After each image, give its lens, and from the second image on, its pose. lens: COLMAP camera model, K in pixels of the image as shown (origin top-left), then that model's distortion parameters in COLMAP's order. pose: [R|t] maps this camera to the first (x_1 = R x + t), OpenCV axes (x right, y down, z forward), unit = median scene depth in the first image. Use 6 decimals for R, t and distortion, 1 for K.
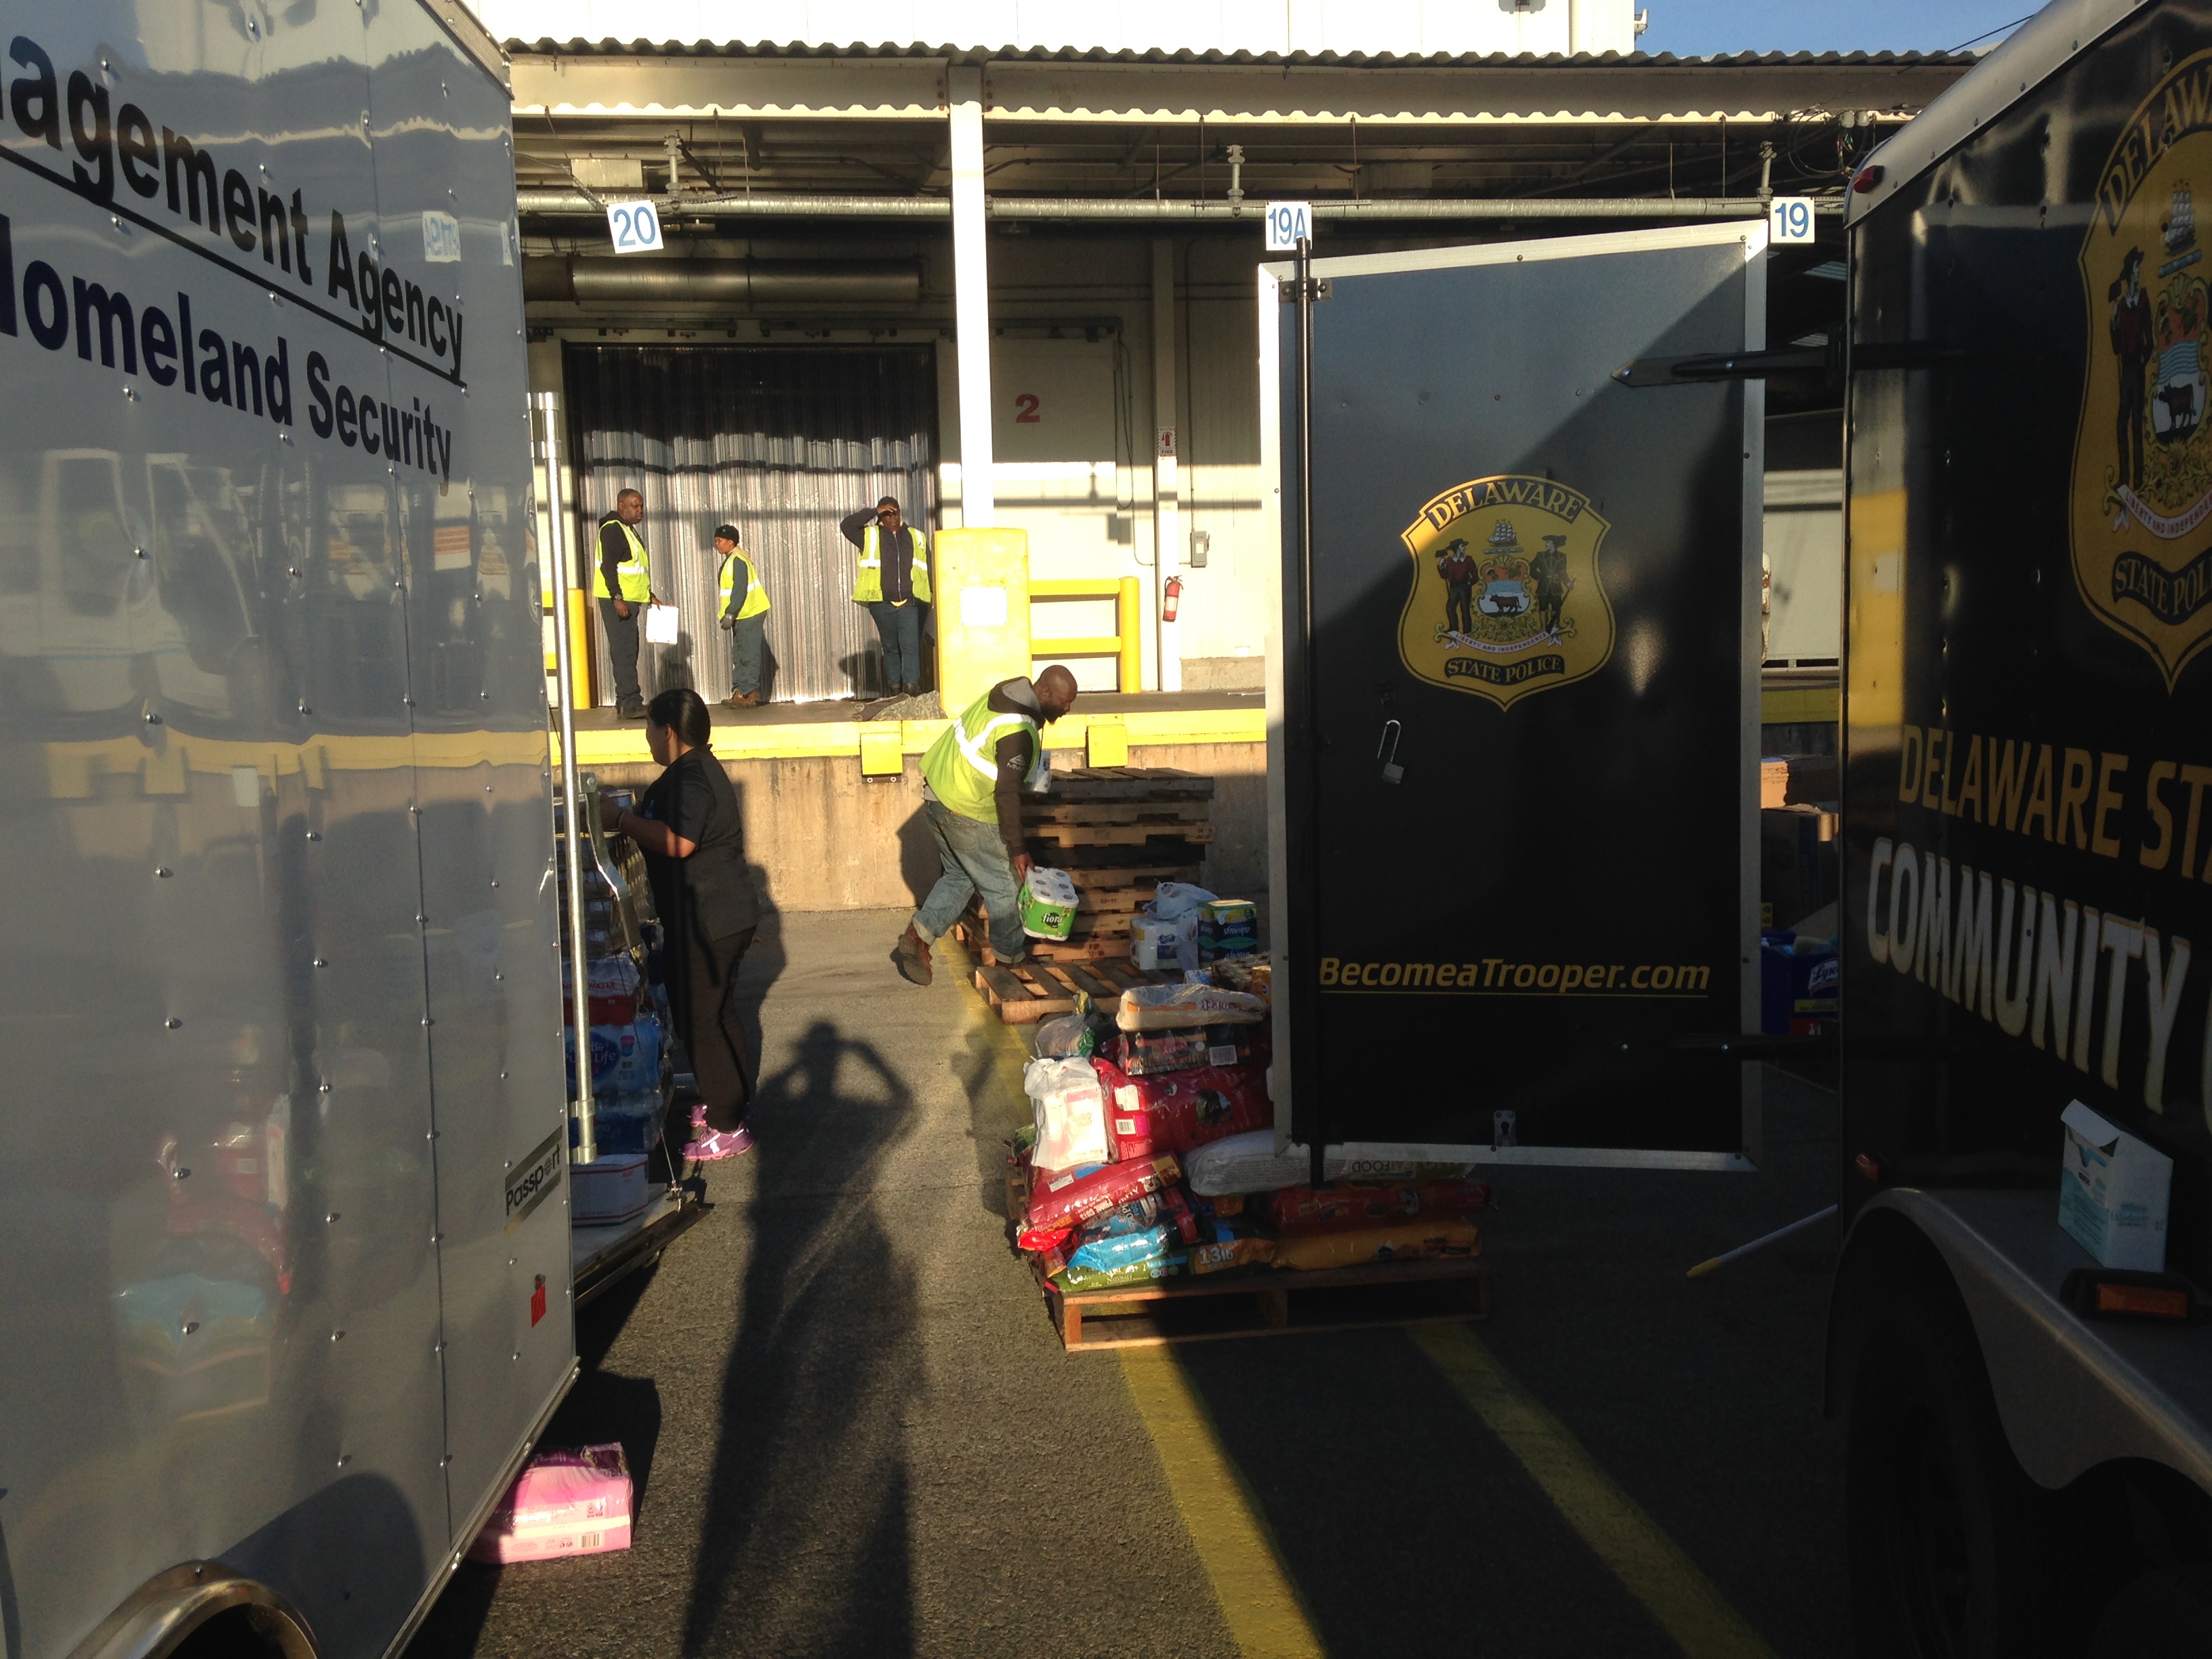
lens RADIAL K [[1944.3, 0, 1134.7], [0, 1944.3, 863.8], [0, 0, 1]] dist [0.164173, -0.302957]
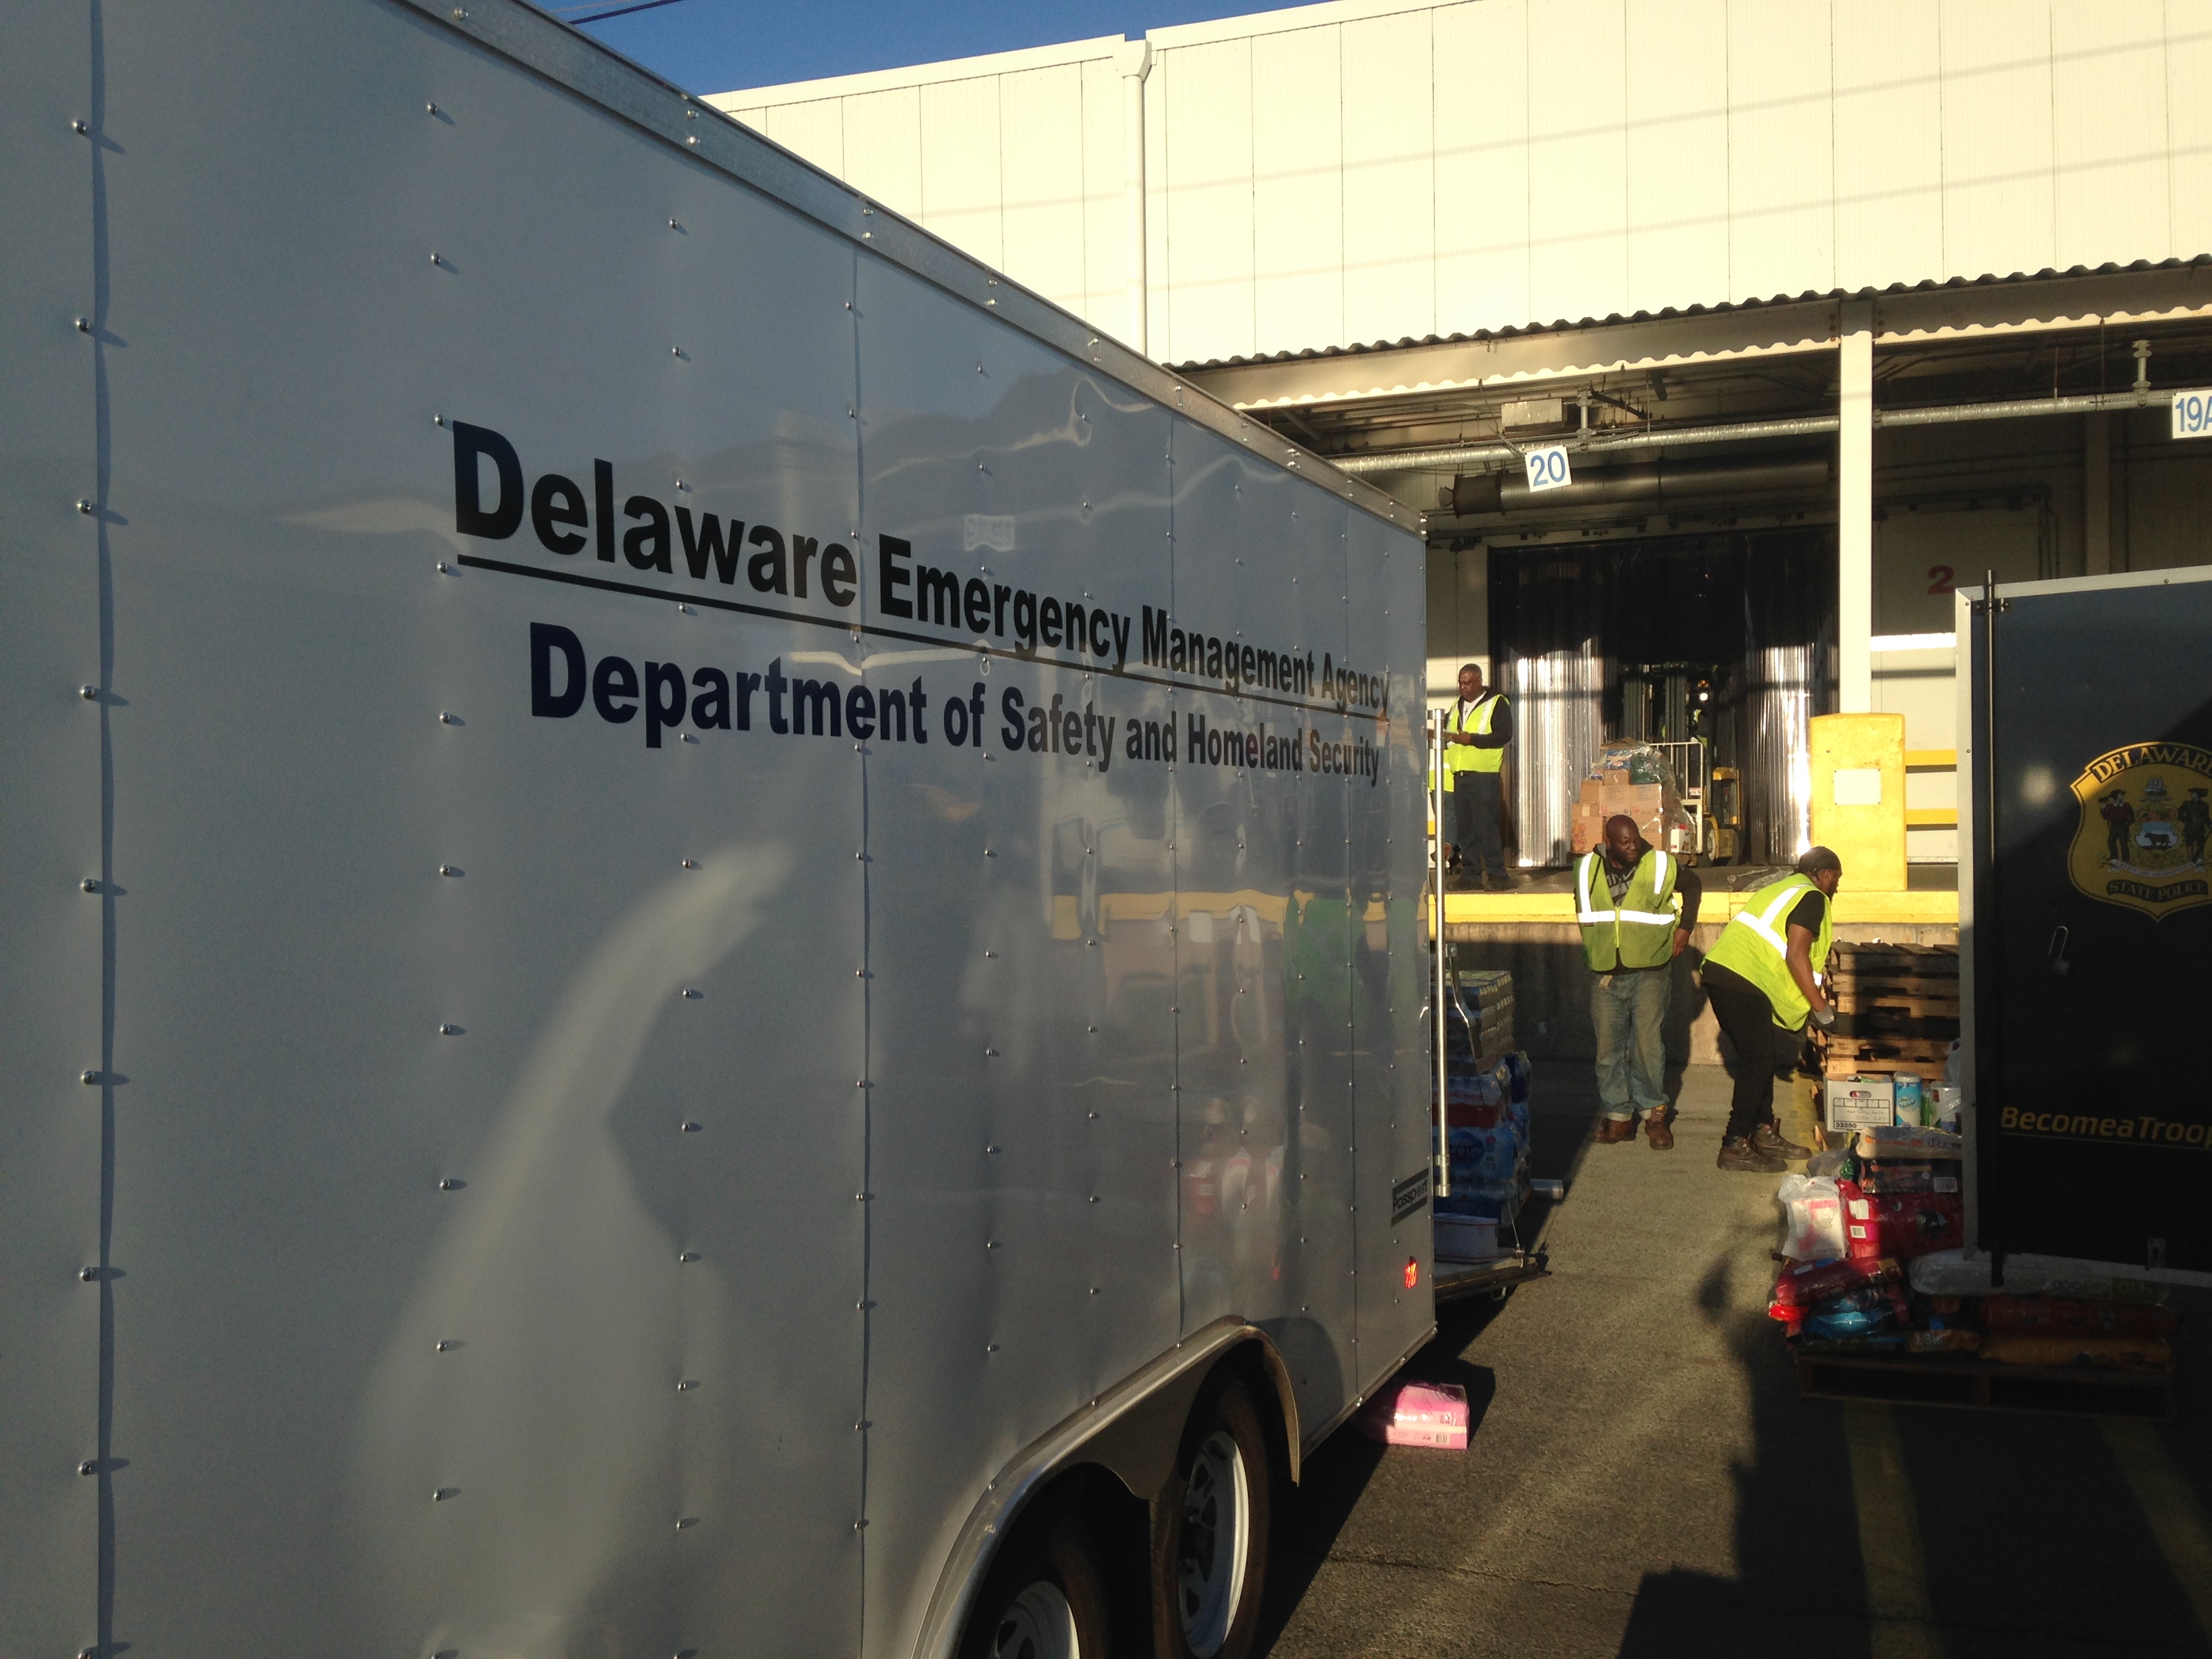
lens RADIAL K [[1985.9, 0, 1106.0], [0, 1985.9, 829.5], [0, 0, 1]] dist [0.144132, -0.206537]
pose [[0.891898, 0.013320, -0.452041, 0.149990], [-0.055567, 0.995220, -0.080311, 0.005600], [0.448811, 0.096748, 0.888374, -0.424376]]
